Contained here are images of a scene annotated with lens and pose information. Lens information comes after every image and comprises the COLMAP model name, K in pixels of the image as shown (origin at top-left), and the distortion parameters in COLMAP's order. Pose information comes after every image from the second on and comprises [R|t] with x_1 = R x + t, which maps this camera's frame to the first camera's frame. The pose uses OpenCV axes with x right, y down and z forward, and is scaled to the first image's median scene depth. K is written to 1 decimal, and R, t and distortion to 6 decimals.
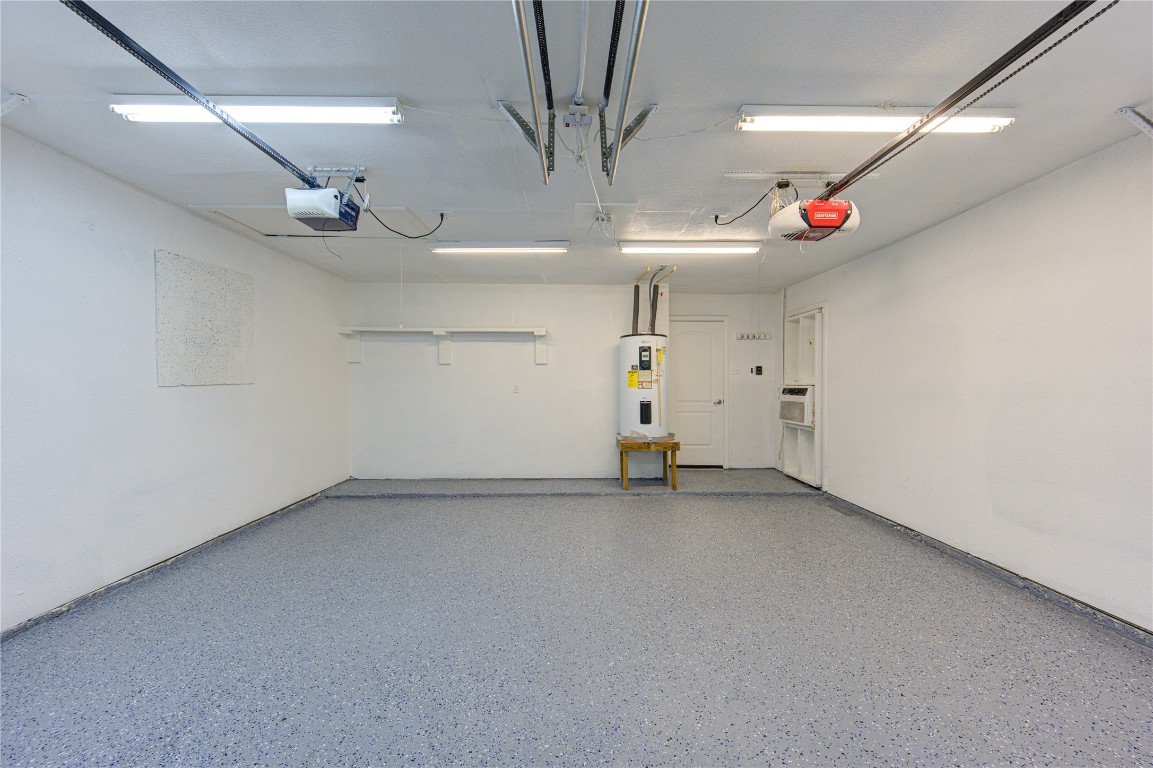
lens RADIAL K [[447.7, 0, 581.2], [0, 447.7, 387.4], [0, 0, 1]] dist [0.002282, 0.000079]
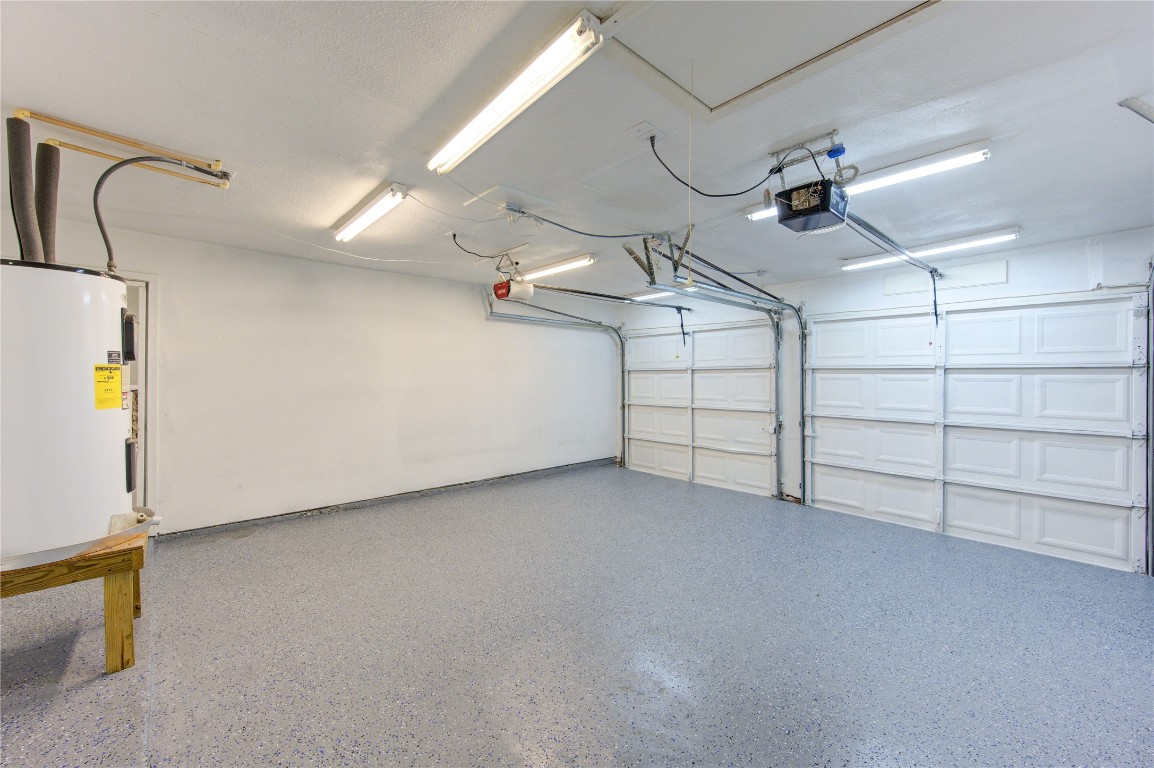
lens RADIAL K [[448.1, 0, 581.7], [0, 448.1, 387.4], [0, 0, 1]] dist [0.002282, 0.000079]
pose [[-0.660666, -0.020115, 0.750410, -0.589540], [0.002778, 0.999569, 0.029240, -0.036520], [-0.750675, 0.021403, -0.660325, 1.225058]]
